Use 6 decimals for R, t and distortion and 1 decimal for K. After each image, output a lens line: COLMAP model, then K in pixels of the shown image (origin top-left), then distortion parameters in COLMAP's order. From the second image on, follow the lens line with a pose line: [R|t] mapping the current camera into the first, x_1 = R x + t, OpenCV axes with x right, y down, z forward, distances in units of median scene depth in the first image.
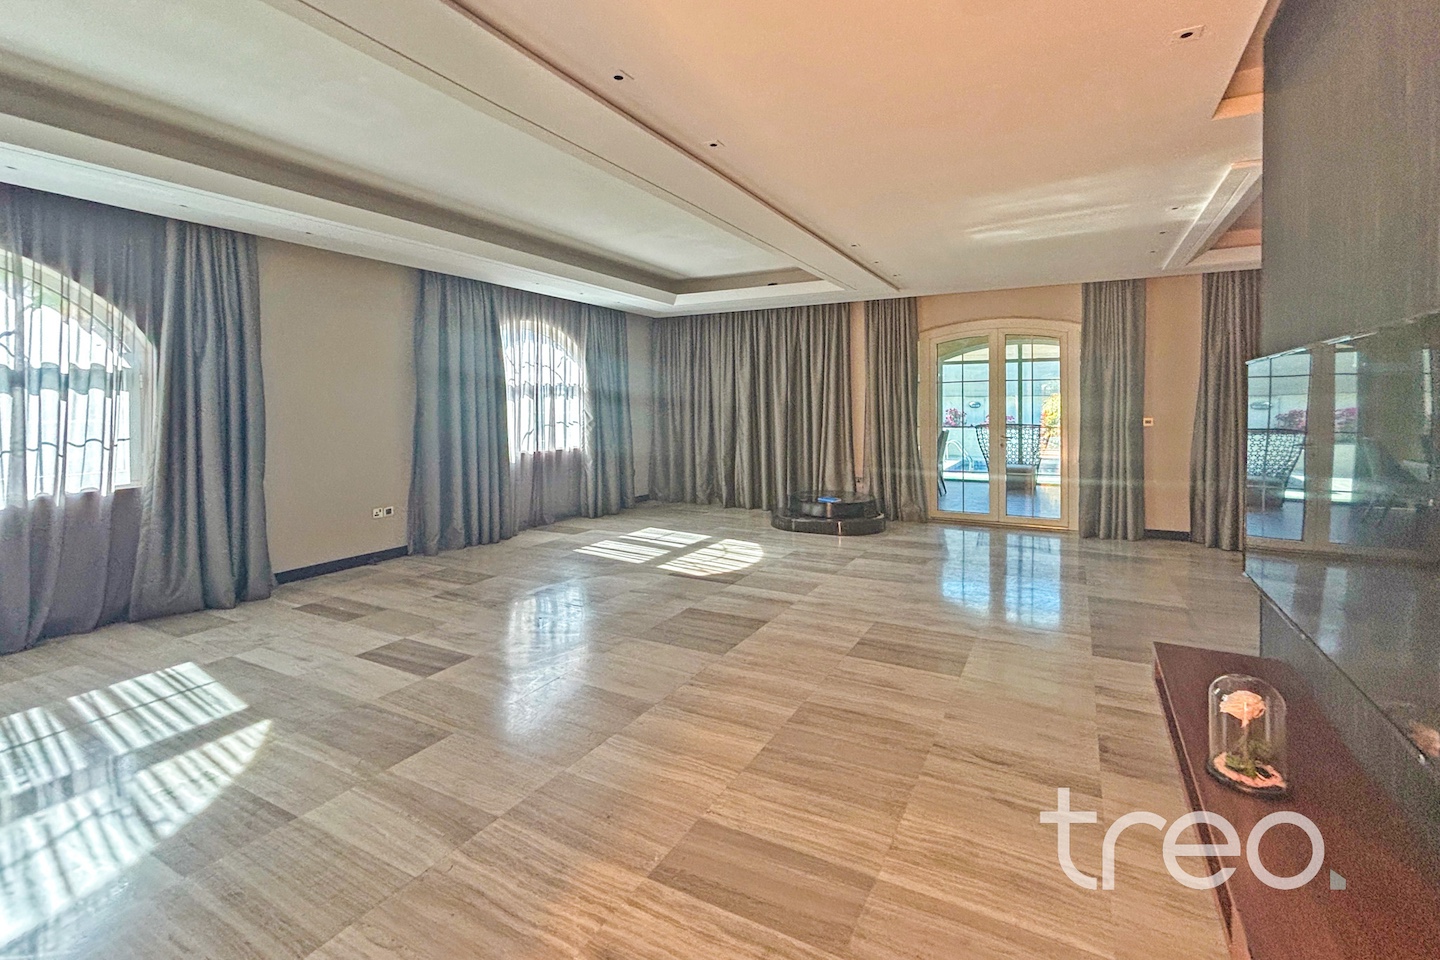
lens RADIAL K [[609.2, 0, 760.9], [0, 609.2, 413.6], [0, 0, 1]] dist [0.004763, -0.002058]
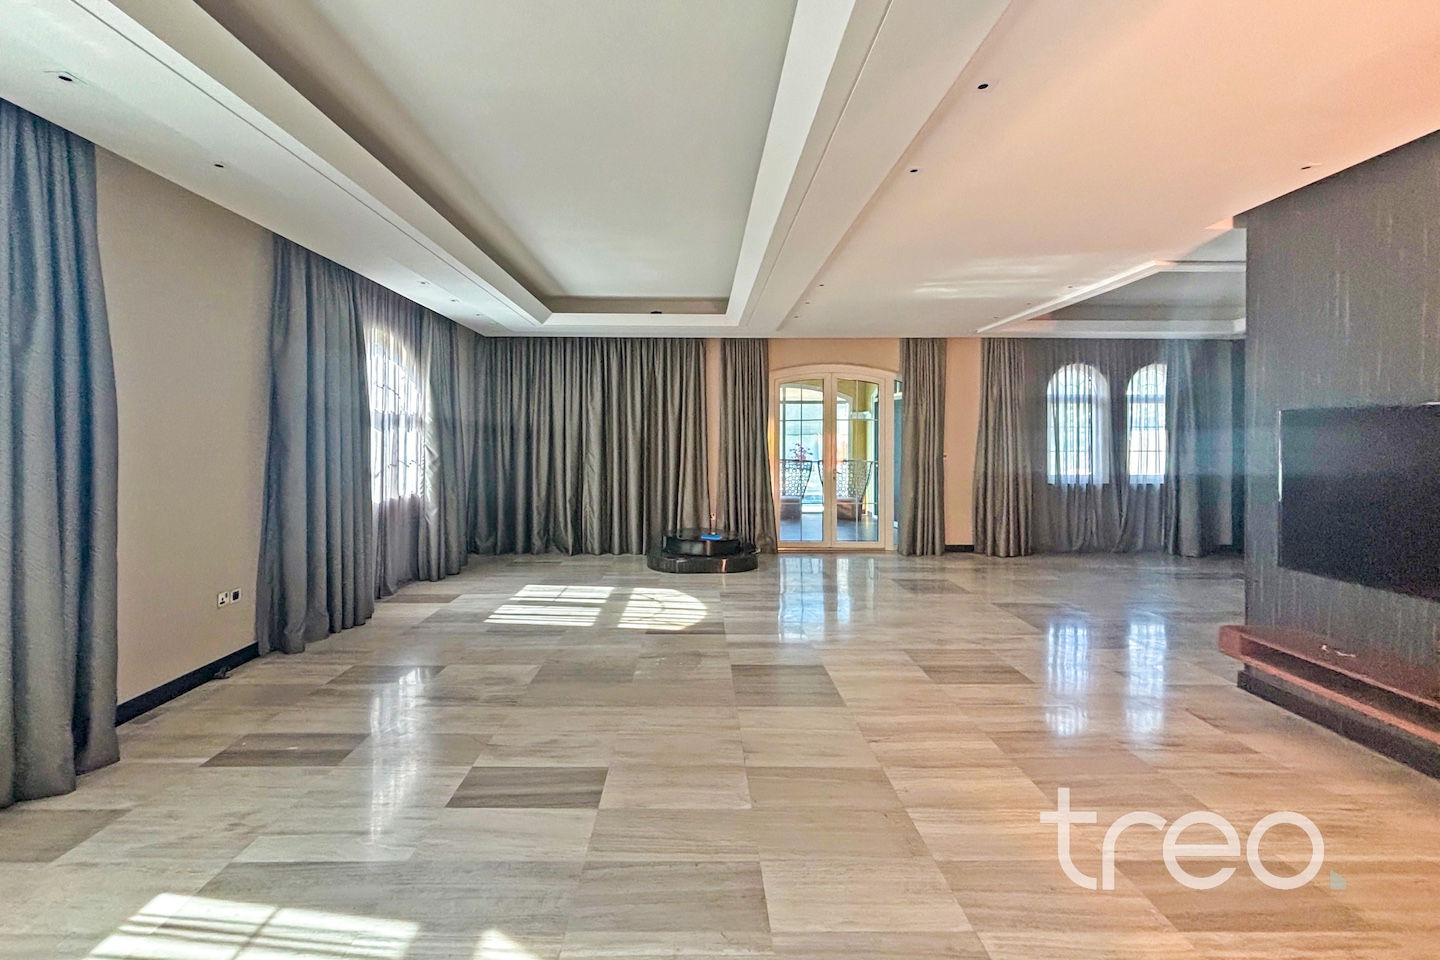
lens RADIAL K [[609.2, 0, 700.4], [0, 609.2, 460.3], [0, 0, 1]] dist [0.004763, -0.002058]
pose [[0.892996, -0.007289, 0.450005, -0.374038], [-0.000857, 0.999839, 0.017896, -0.001446], [-0.450063, -0.016366, 0.892847, 0.140992]]
